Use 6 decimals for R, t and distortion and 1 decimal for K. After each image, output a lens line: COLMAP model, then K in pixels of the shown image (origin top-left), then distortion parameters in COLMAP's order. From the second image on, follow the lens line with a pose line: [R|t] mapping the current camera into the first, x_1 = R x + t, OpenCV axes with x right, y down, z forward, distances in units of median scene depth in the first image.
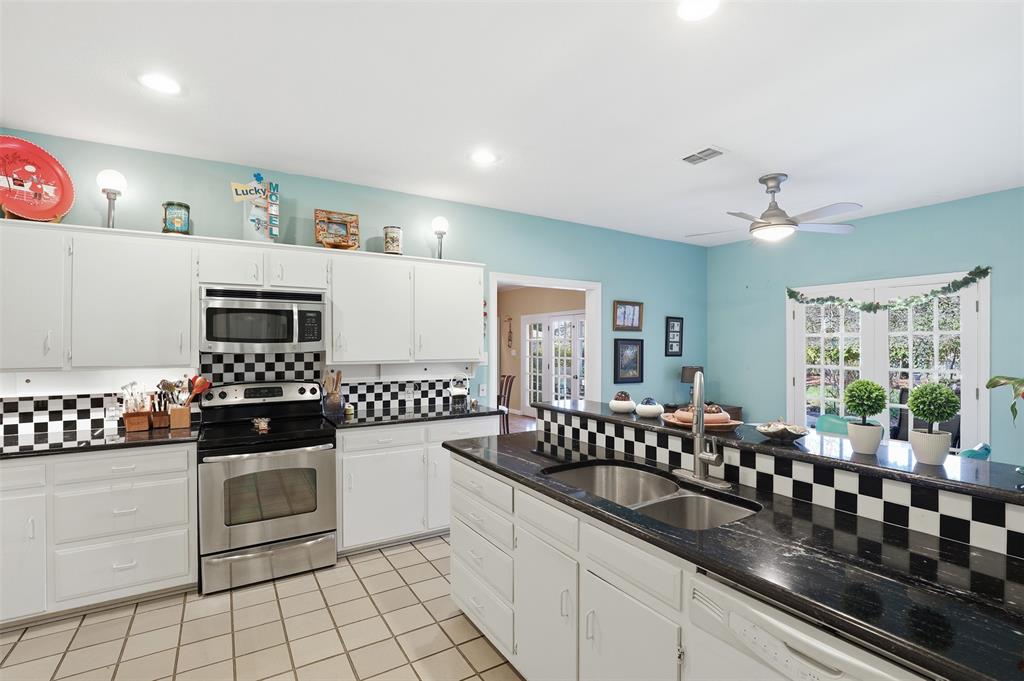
lens RADIAL K [[470.9, 0, 516.9], [0, 470.9, 341.0], [0, 0, 1]] dist [-0.028389, 0.002171]
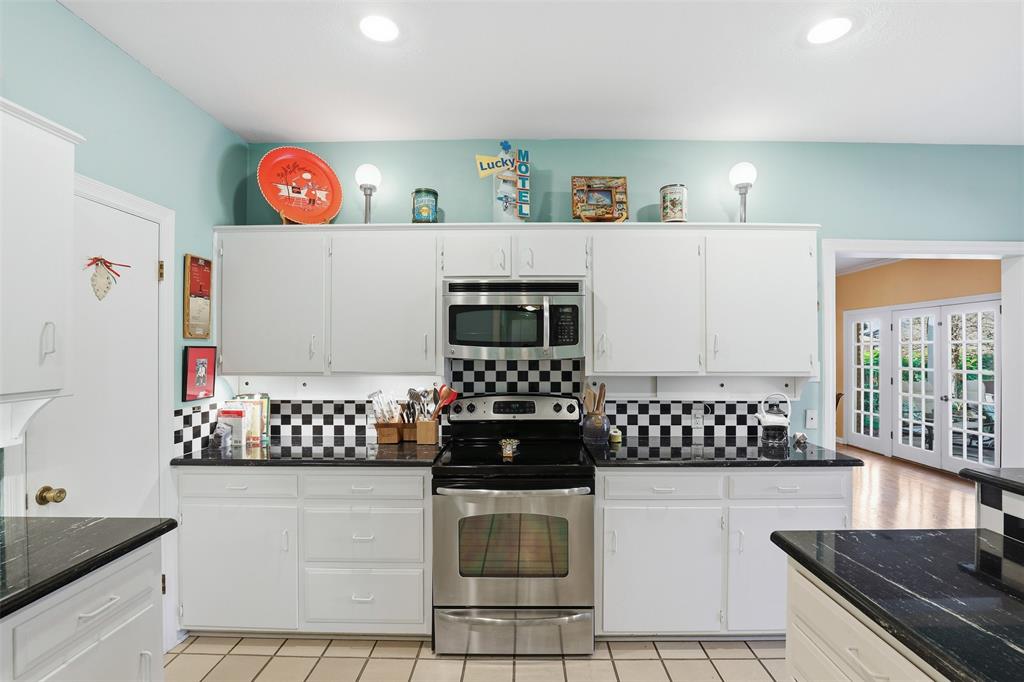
lens RADIAL K [[470.9, 0, 516.6], [0, 470.9, 344.8], [0, 0, 1]] dist [-0.028389, 0.002171]
pose [[0.838523, -0.001742, -0.544863, -0.092134], [0.000910, 0.999998, -0.001797, 0.001378], [0.544866, 0.001011, 0.838523, 0.326638]]
